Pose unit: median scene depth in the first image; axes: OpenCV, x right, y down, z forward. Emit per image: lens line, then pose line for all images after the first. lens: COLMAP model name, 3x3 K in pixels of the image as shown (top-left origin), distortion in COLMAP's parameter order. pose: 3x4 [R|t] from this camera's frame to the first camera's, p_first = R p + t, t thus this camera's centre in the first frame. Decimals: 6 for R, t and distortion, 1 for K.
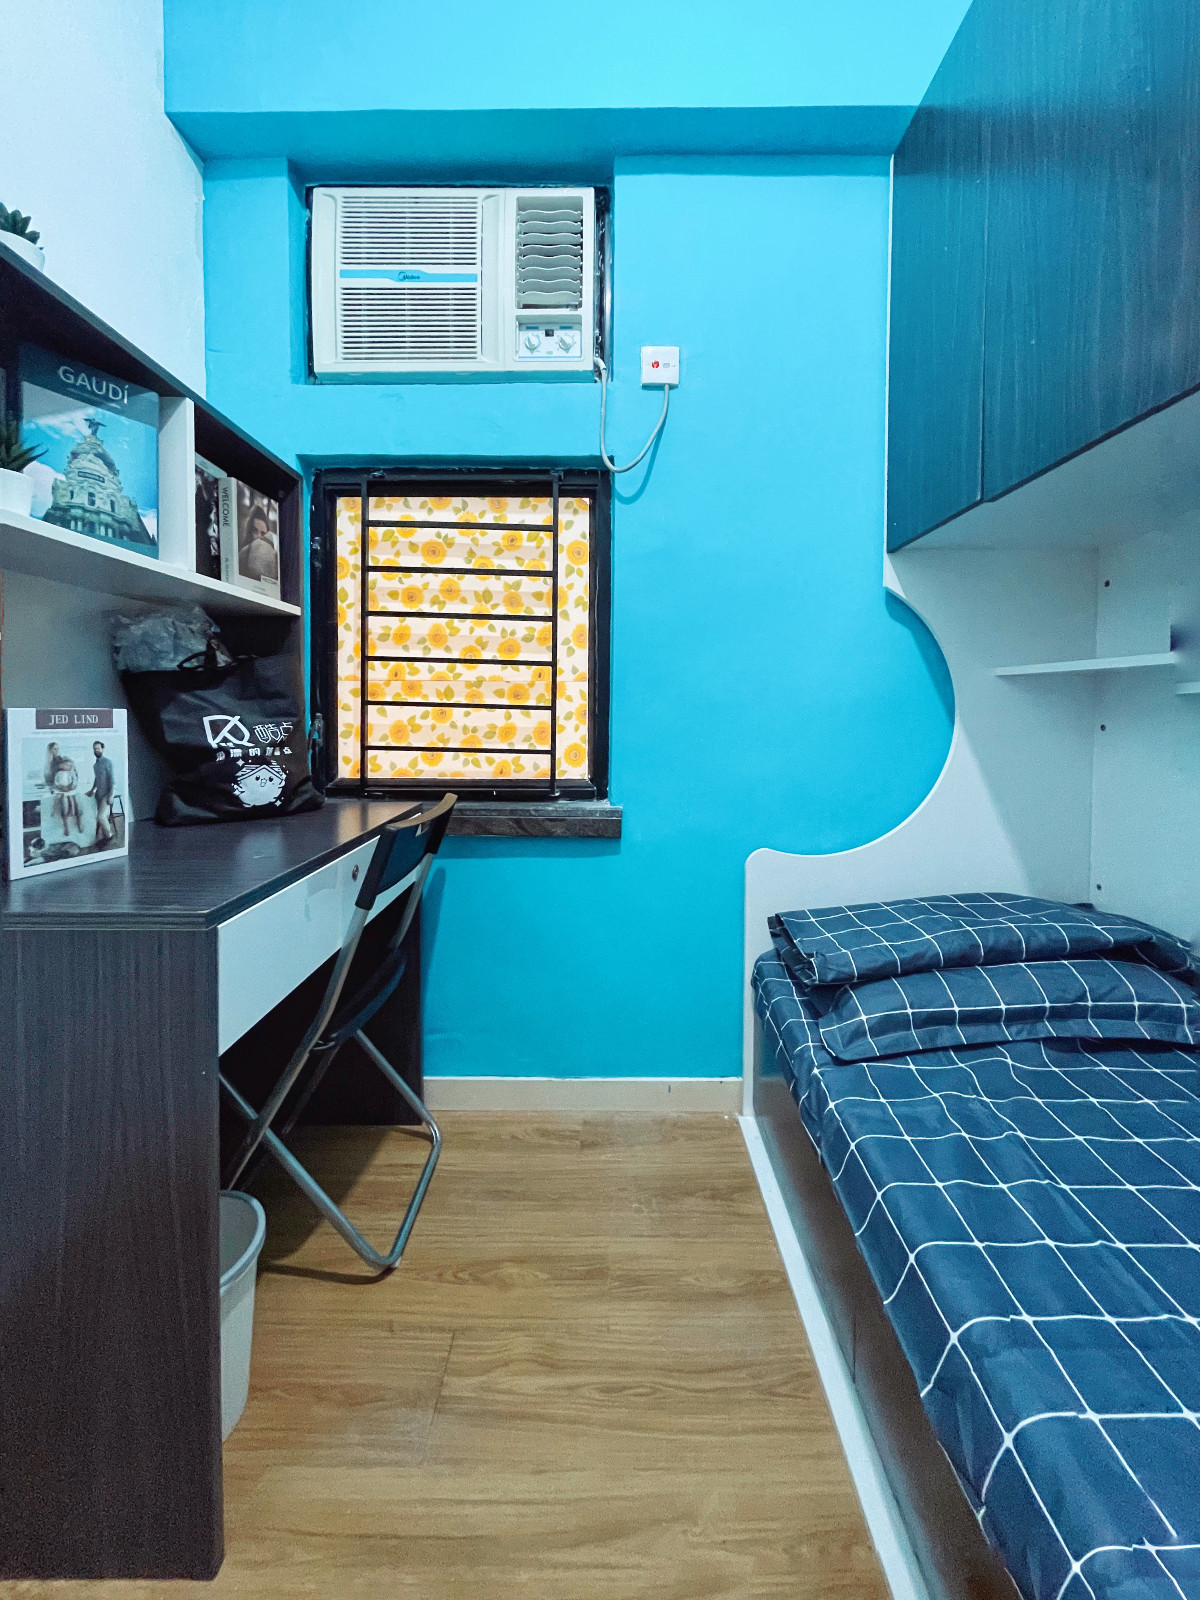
lens RADIAL K [[657.0, 0, 579.2], [0, 657.0, 738.1], [0, 0, 1]] dist [-0.001696, -0.000054]
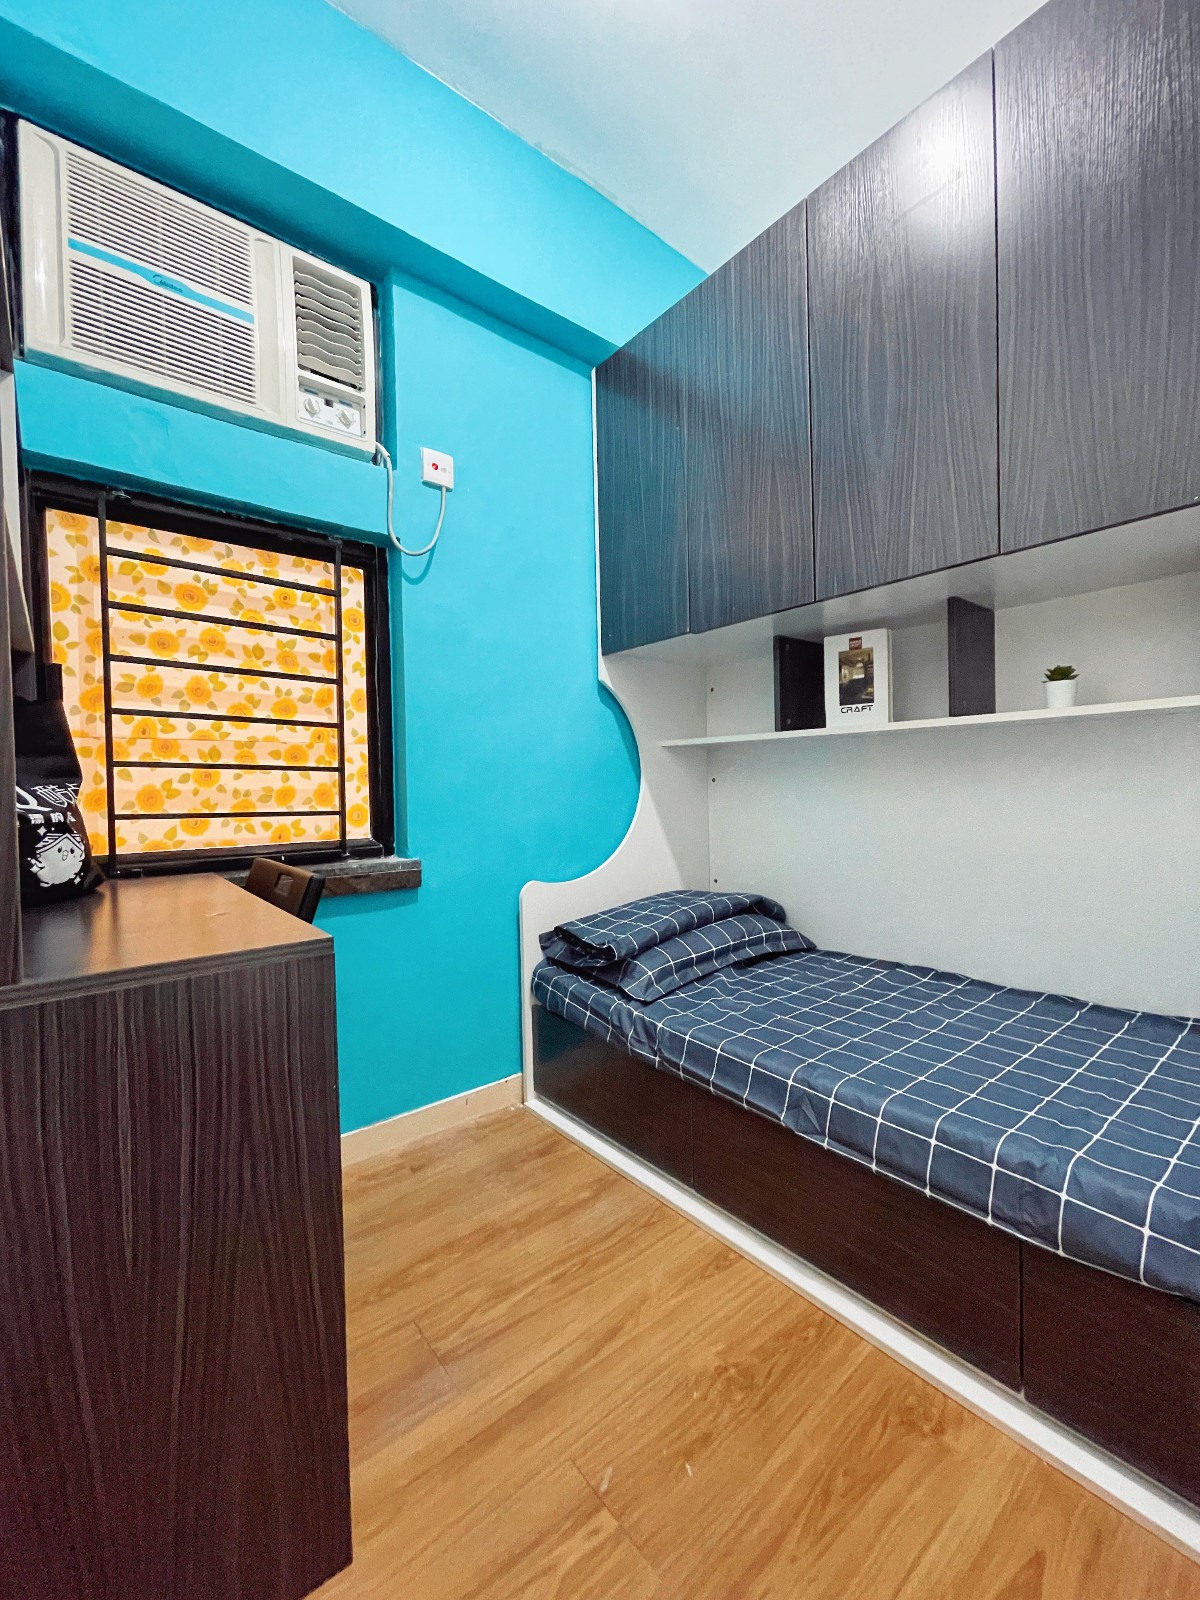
lens RADIAL K [[687.0, 0, 596.5], [0, 687.0, 814.3], [0, 0, 1]] dist [-0.000771, 0.000704]
pose [[0.760958, -0.043491, 0.647341, -0.457910], [0.049415, 0.998738, 0.009012, 0.036211], [-0.646916, 0.025130, 0.762147, -0.073191]]
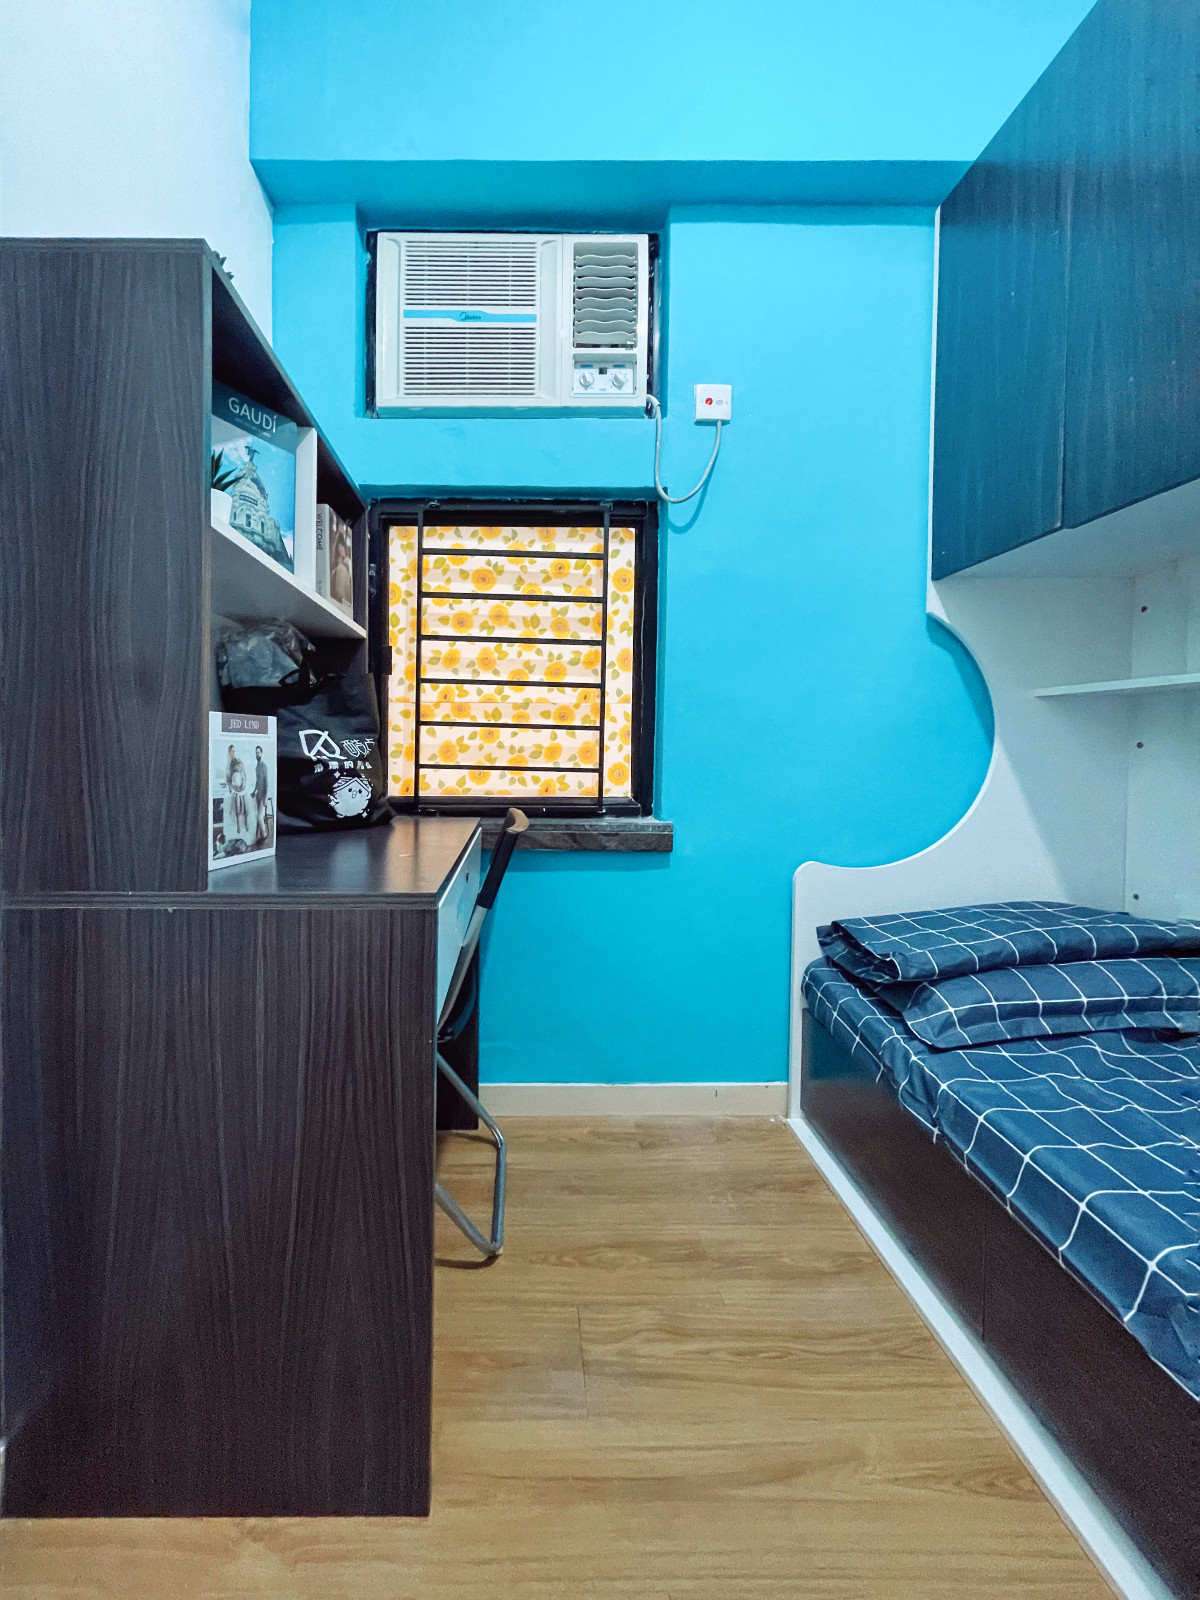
lens RADIAL K [[659.1, 0, 498.5], [0, 659.1, 771.1], [0, 0, 1]] dist [-0.001491, 0.001100]
pose [[0.999971, 0.001491, 0.007498, -0.223672], [-0.001411, 0.999942, -0.010635, 0.035988], [-0.007514, 0.010624, 0.999915, -0.048433]]
